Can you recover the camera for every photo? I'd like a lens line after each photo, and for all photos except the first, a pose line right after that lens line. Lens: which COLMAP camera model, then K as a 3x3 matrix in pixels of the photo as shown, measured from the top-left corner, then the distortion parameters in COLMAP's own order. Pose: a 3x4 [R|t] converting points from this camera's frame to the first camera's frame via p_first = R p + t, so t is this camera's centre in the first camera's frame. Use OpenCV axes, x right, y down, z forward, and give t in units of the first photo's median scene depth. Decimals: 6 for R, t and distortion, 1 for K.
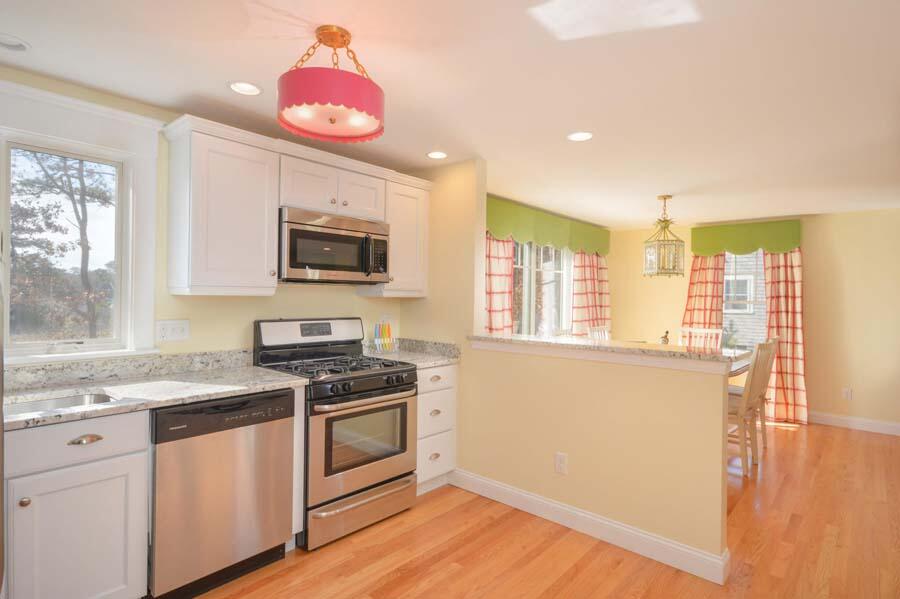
lens RADIAL K [[460.4, 0, 450.0], [0, 460.4, 299.5], [0, 0, 1]] dist [0.018075, -0.000151]
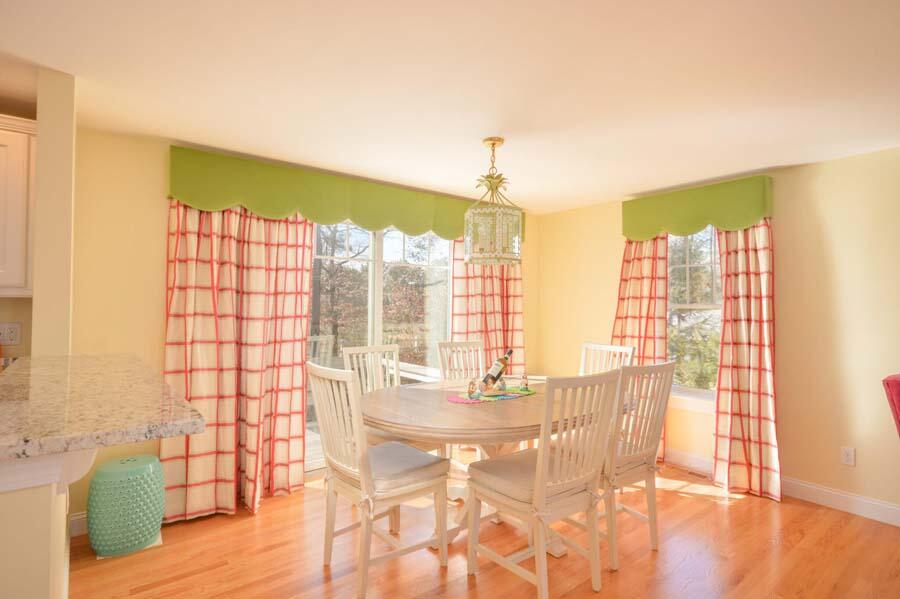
lens RADIAL K [[460.4, 0, 450.0], [0, 460.4, 299.5], [0, 0, 1]] dist [0.018075, -0.000151]
pose [[0.987189, -0.007887, -0.159357, 0.418674], [0.004685, 0.999780, -0.020459, 0.008883], [0.159484, 0.019450, 0.987009, 0.299287]]
